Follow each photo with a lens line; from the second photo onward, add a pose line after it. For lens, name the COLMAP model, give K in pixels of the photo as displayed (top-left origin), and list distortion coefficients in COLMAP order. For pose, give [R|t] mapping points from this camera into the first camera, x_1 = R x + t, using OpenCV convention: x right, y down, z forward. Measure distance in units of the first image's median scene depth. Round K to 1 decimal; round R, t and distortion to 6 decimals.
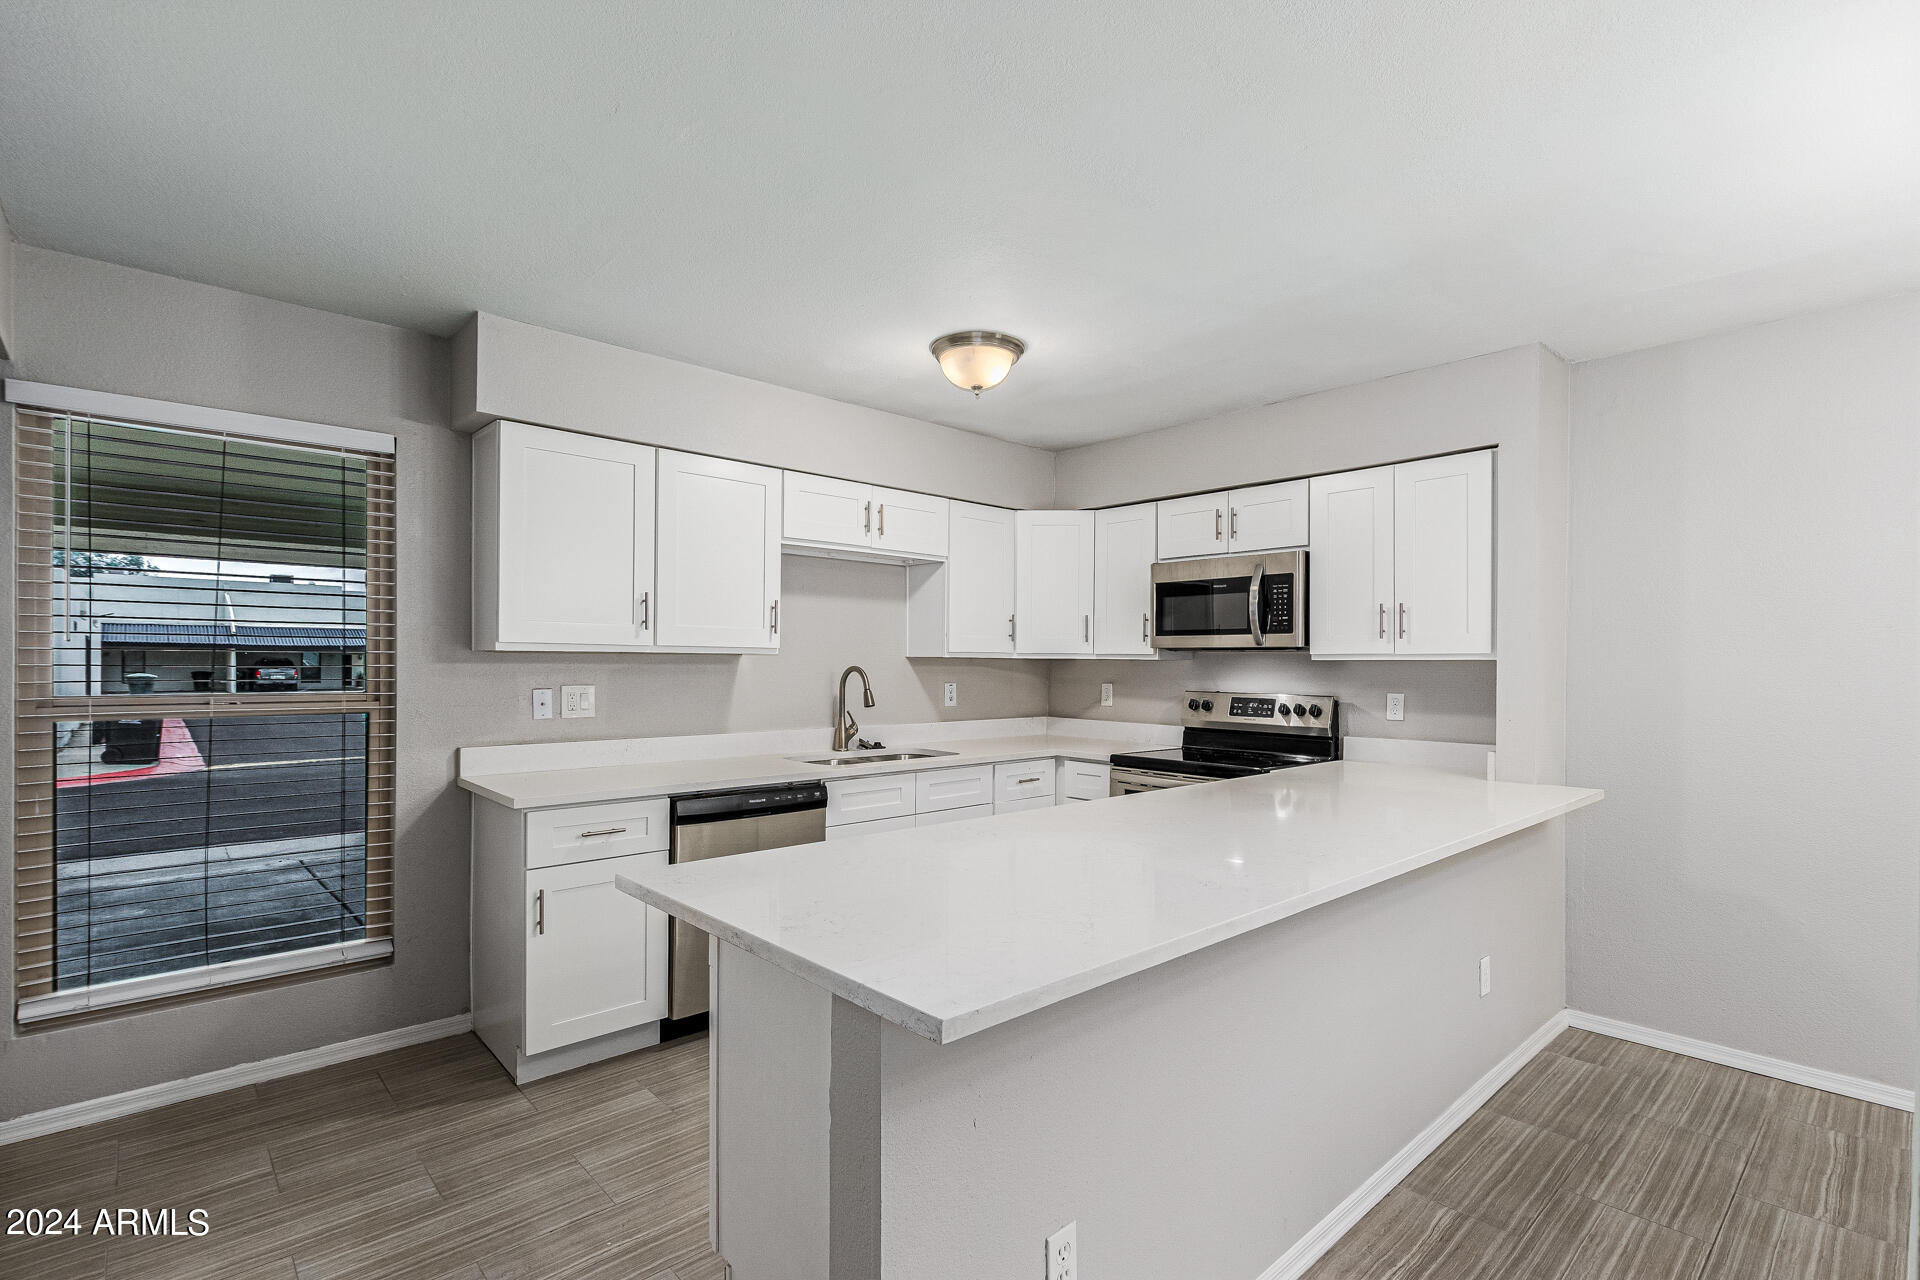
lens RADIAL K [[891.0, 0, 959.6], [0, 891.0, 666.4], [0, 0, 1]] dist [0.009838, -0.000523]
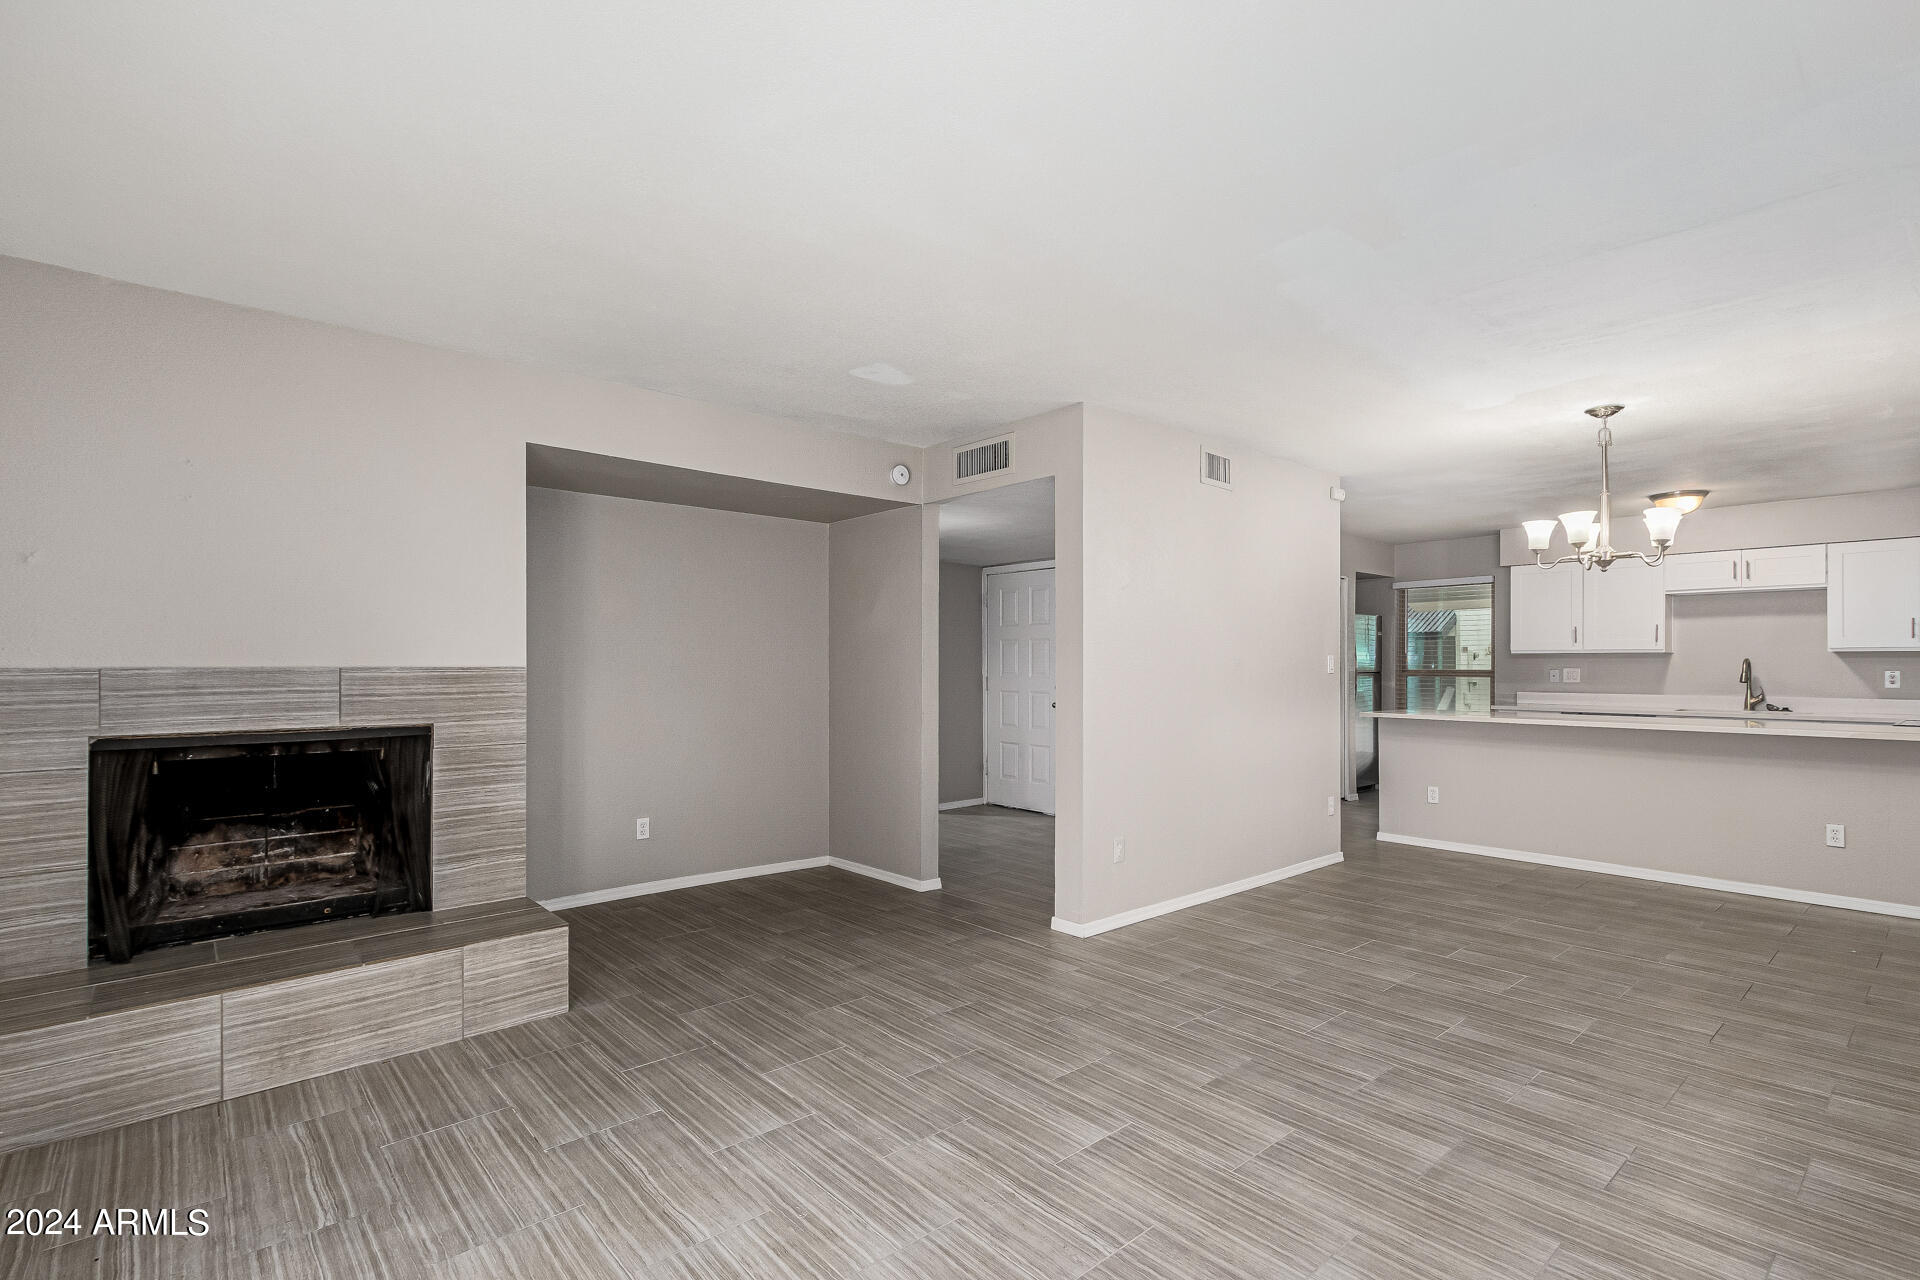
lens RADIAL K [[891.0, 0, 963.6], [0, 891.0, 664.0], [0, 0, 1]] dist [0.009838, -0.000523]
pose [[-0.022892, -0.006613, -0.999716, 1.675648], [-0.004218, 0.999970, -0.006518, 0.028954], [0.999729, 0.004067, -0.022920, -0.434980]]
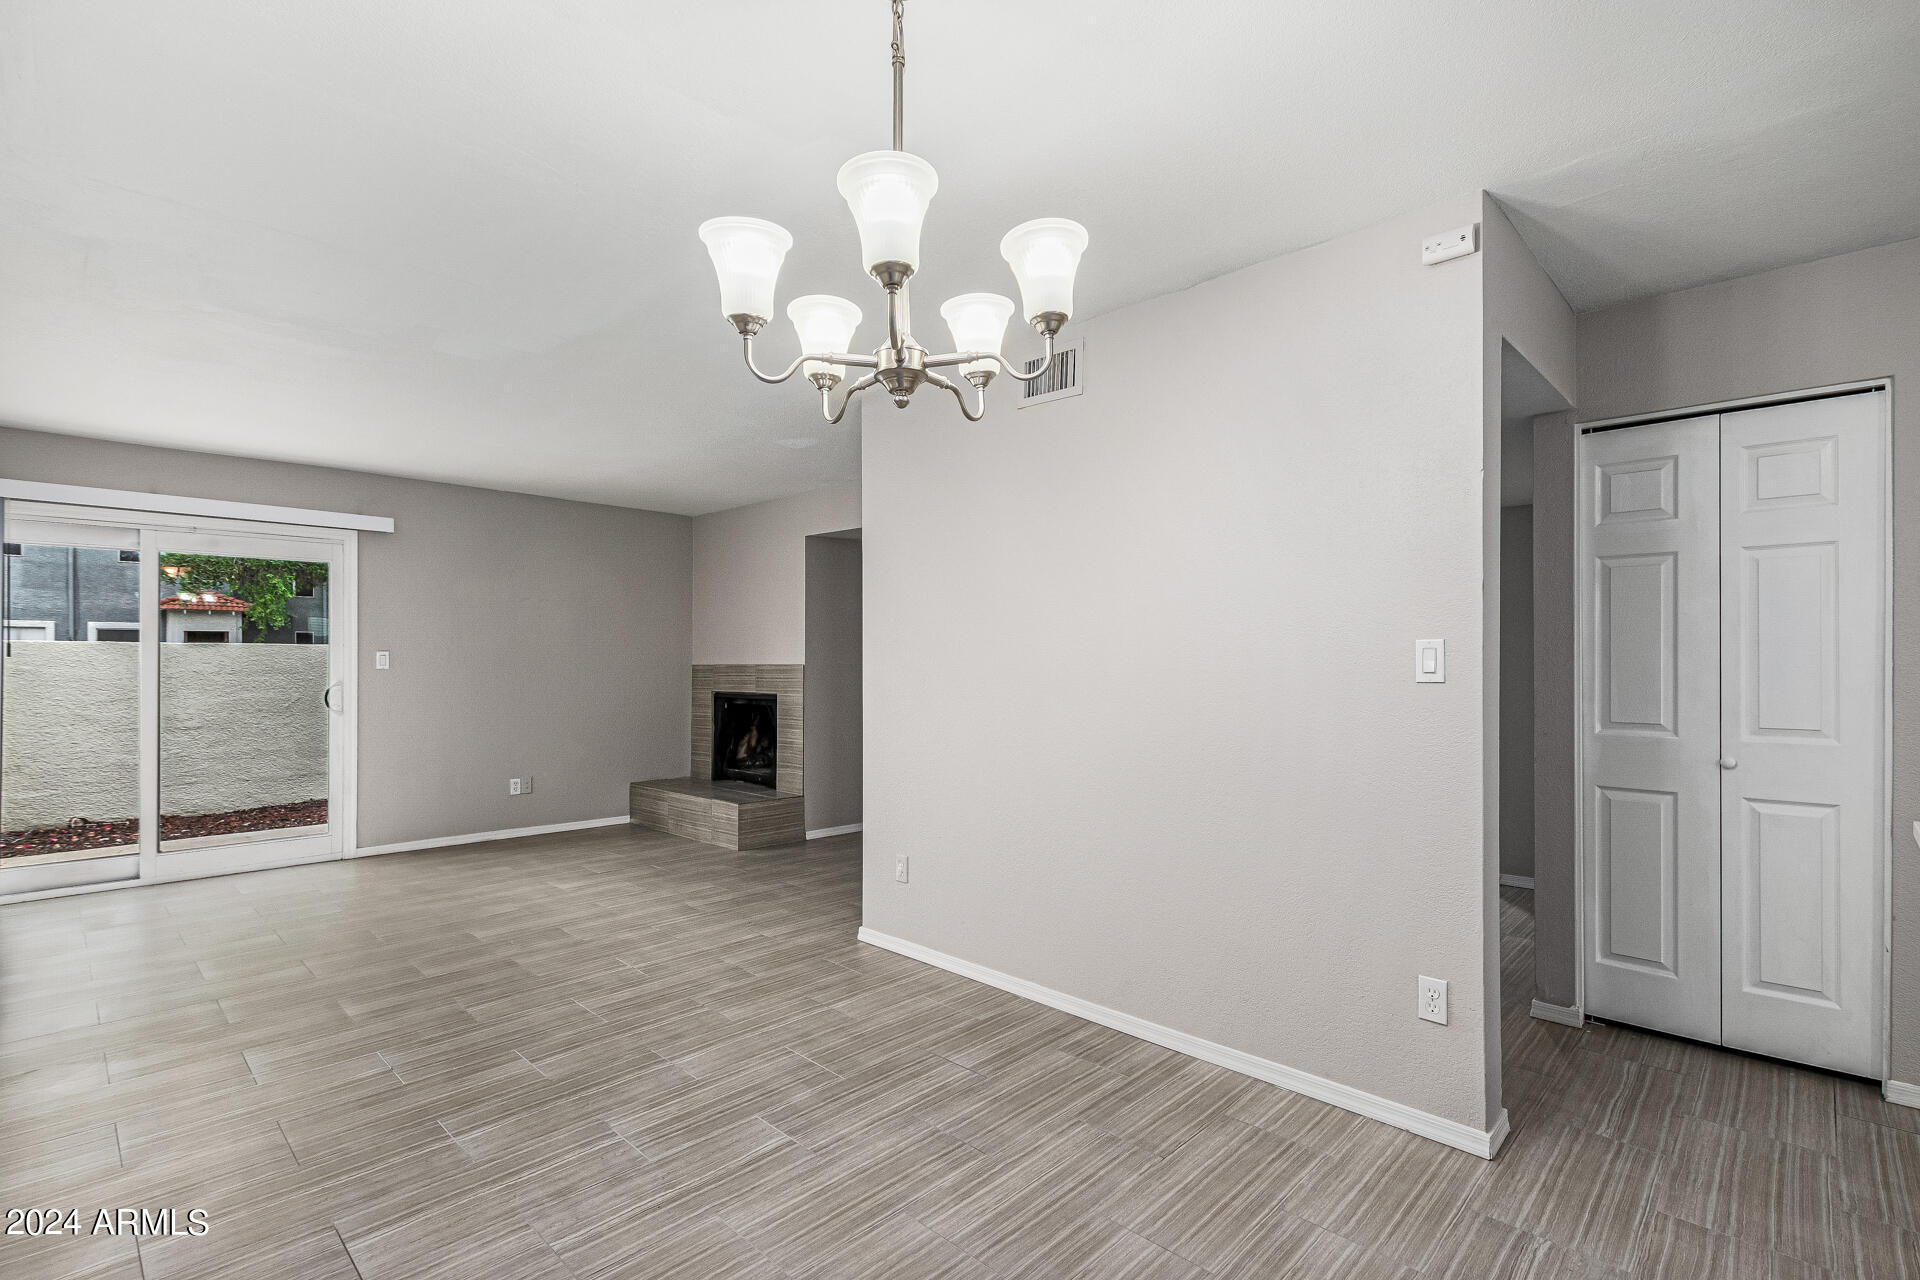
lens RADIAL K [[901.4, 0, 964.9], [0, 901.4, 657.2], [0, 0, 1]] dist [0.016045, -0.006054]
pose [[-0.998512, -0.007717, -0.053981, 0.543772], [-0.007503, 0.999963, -0.004170, 0.021058], [0.054011, -0.003759, -0.998533, 0.745361]]
